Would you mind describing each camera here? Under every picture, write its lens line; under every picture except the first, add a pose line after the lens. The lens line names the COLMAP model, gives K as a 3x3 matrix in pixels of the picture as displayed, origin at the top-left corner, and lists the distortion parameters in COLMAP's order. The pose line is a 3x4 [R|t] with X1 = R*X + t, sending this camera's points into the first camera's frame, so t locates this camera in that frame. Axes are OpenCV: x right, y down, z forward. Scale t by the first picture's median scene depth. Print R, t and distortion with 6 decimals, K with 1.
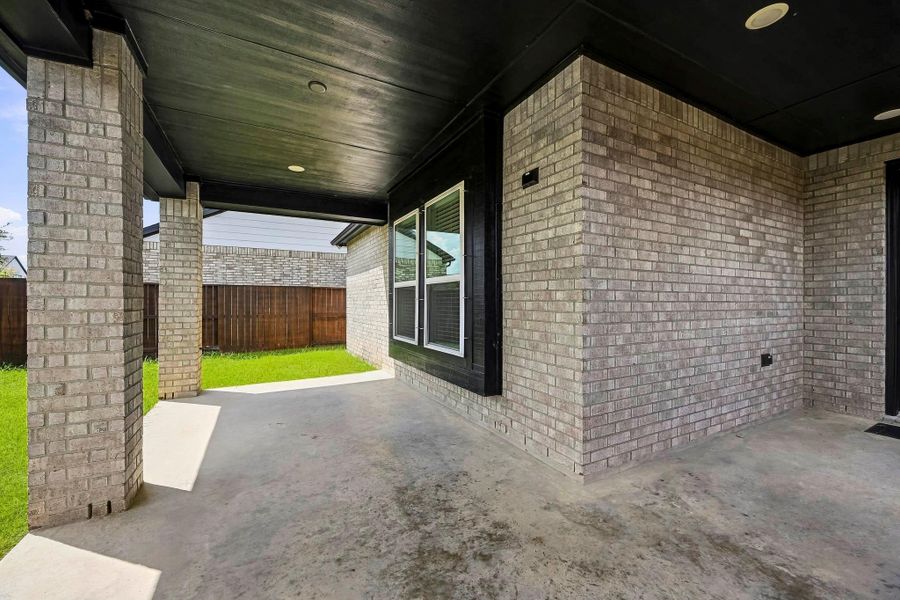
lens RADIAL K [[356.9, 0, 444.7], [0, 356.9, 301.0], [0, 0, 1]] dist [0.000703, -0.000655]
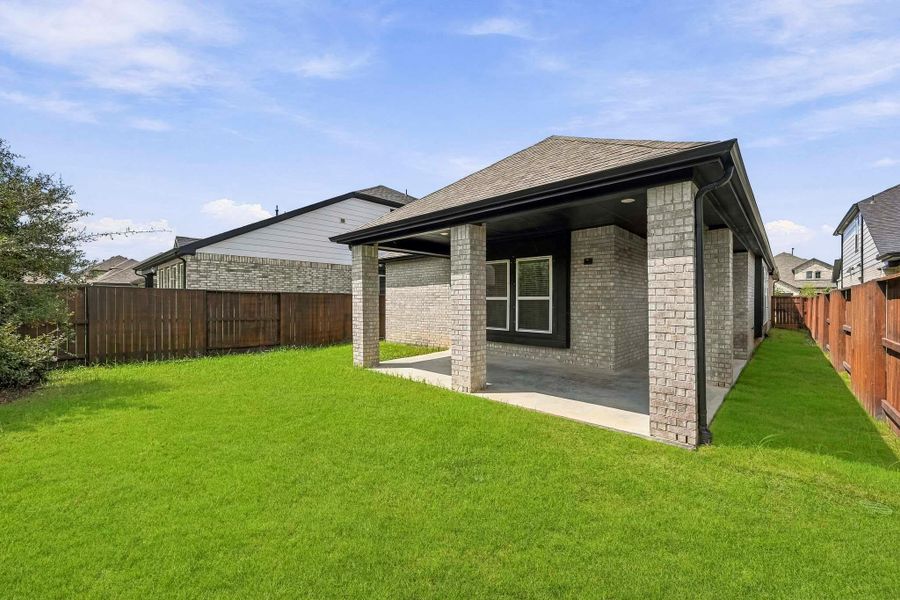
lens RADIAL K [[356.9, 0, 448.0], [0, 356.9, 304.0], [0, 0, 1]] dist [0.000703, -0.000655]
pose [[0.942541, 0.000304, 0.334090, -1.422326], [-0.003279, 0.999960, 0.008339, -0.049786], [-0.334075, -0.008955, 0.942504, -0.984354]]
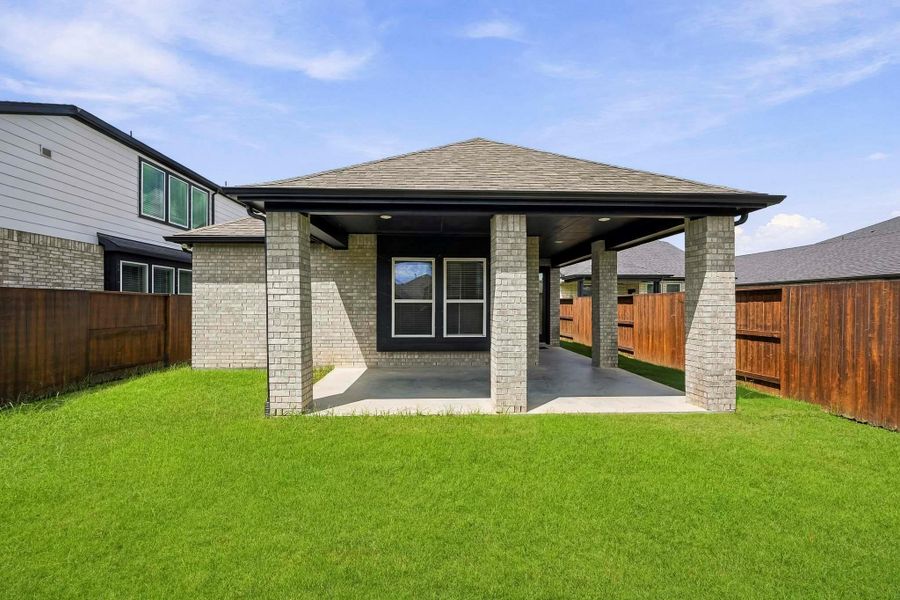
lens RADIAL K [[356.9, 0, 448.8], [0, 356.9, 303.2], [0, 0, 1]] dist [0.000703, -0.000655]
pose [[0.413317, 0.004750, 0.910575, -2.235020], [-0.002404, 0.999989, -0.004125, -0.048843], [-0.910584, -0.000484, 0.413324, 0.301675]]
